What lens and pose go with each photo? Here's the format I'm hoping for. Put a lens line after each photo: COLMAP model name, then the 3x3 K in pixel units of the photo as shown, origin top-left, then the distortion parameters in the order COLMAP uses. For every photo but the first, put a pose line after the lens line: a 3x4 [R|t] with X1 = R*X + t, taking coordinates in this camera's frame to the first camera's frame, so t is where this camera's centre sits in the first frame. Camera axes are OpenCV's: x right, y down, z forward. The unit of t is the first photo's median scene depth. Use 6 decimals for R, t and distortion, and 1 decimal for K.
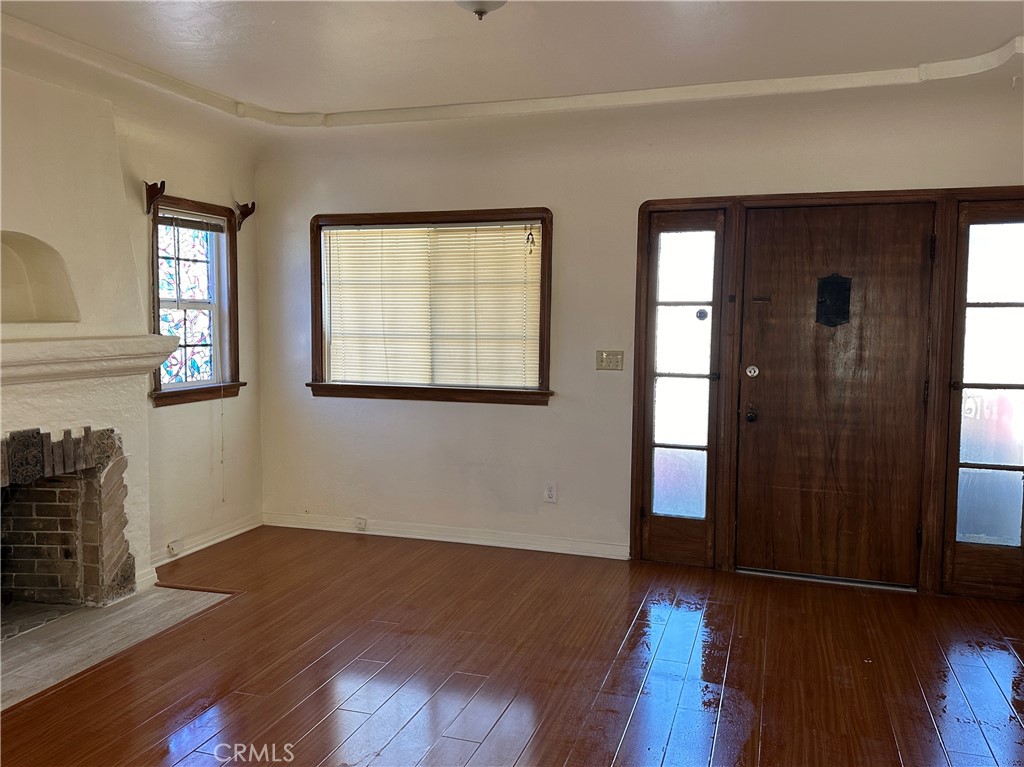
lens RADIAL K [[724.5, 0, 507.2], [0, 724.5, 379.0], [0, 0, 1]] dist [0.003788, -0.026174]
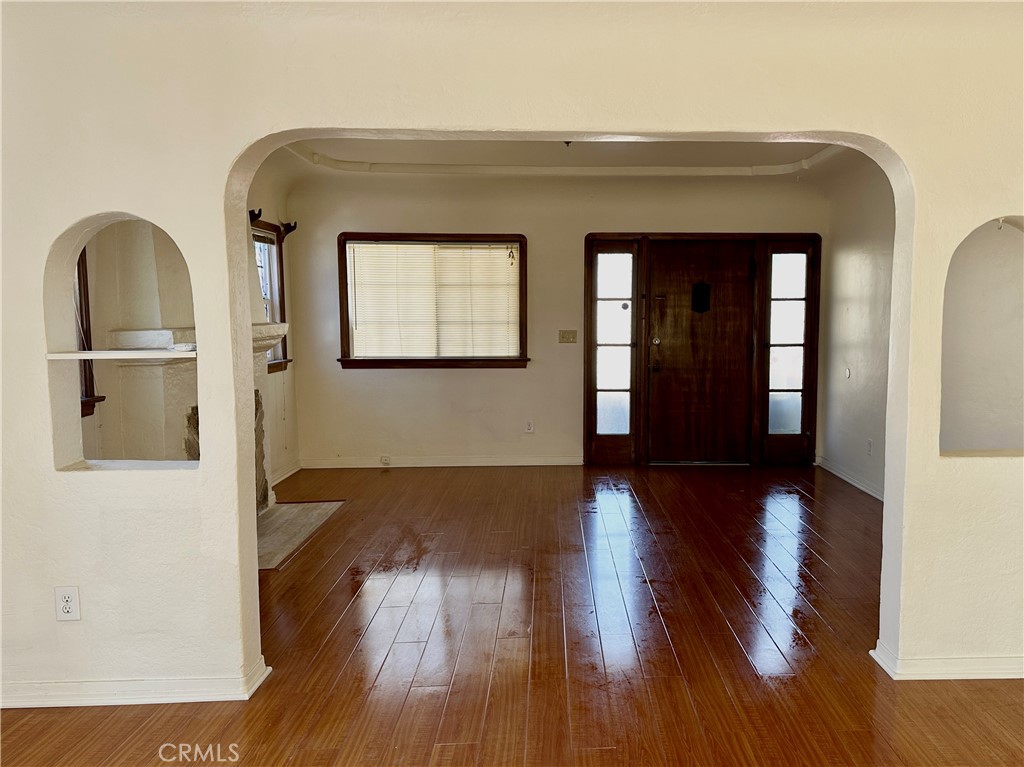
lens RADIAL K [[724.5, 0, 513.7], [0, 724.5, 386.8], [0, 0, 1]] dist [0.003788, -0.026174]
pose [[0.950960, -0.037878, 0.306985, -0.426479], [0.031159, 0.999156, 0.026760, 0.035245], [-0.307740, -0.015883, 0.951338, -0.411018]]
